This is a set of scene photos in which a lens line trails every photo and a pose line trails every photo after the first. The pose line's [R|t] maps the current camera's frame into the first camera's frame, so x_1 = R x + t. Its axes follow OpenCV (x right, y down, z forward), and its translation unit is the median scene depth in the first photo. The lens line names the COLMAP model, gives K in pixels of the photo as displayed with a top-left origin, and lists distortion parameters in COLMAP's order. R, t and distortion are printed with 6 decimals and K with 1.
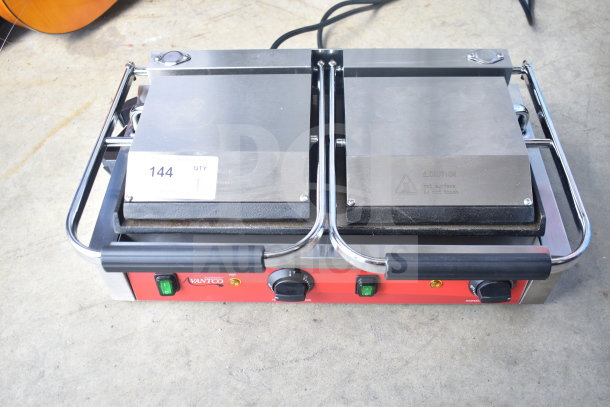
lens RADIAL K [[585.3, 0, 302.9], [0, 585.3, 203.7], [0, 0, 1]] dist [-0.075739, 0.000000]
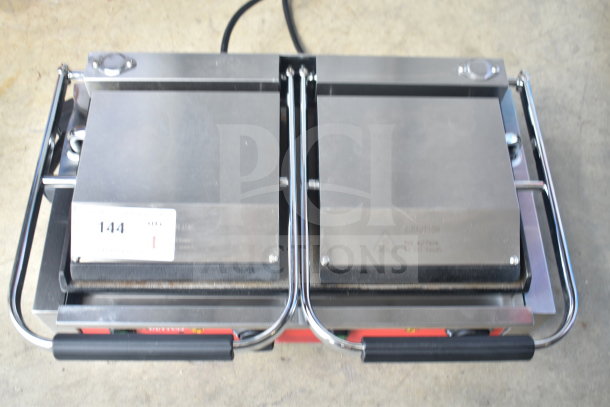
lens RADIAL K [[646.1, 0, 304.7], [0, 646.1, 201.4], [0, 0, 1]] dist [-0.066220, 0.000000]
pose [[0.996853, -0.003825, 0.079174, -0.026091], [-0.012440, 0.978907, 0.203927, -0.270571], [-0.078284, -0.204270, 0.975779, 0.034030]]
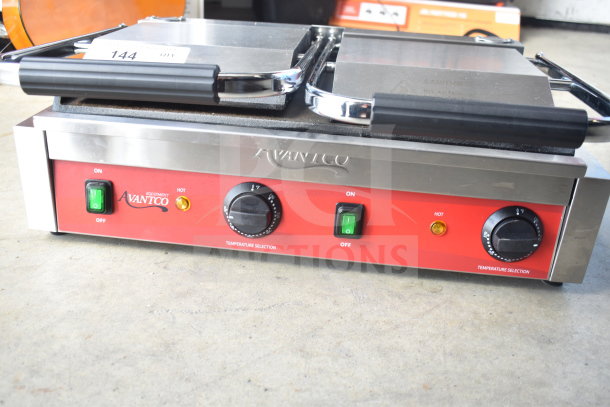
lens RADIAL K [[585.3, 0, 304.1], [0, 585.3, 201.8], [0, 0, 1]] dist [-0.075739, 0.000000]
pose [[0.994046, 0.100667, -0.041703, 0.078191], [-0.108818, 0.897382, -0.427625, 0.445054], [-0.005624, 0.429617, 0.902994, 0.281524]]
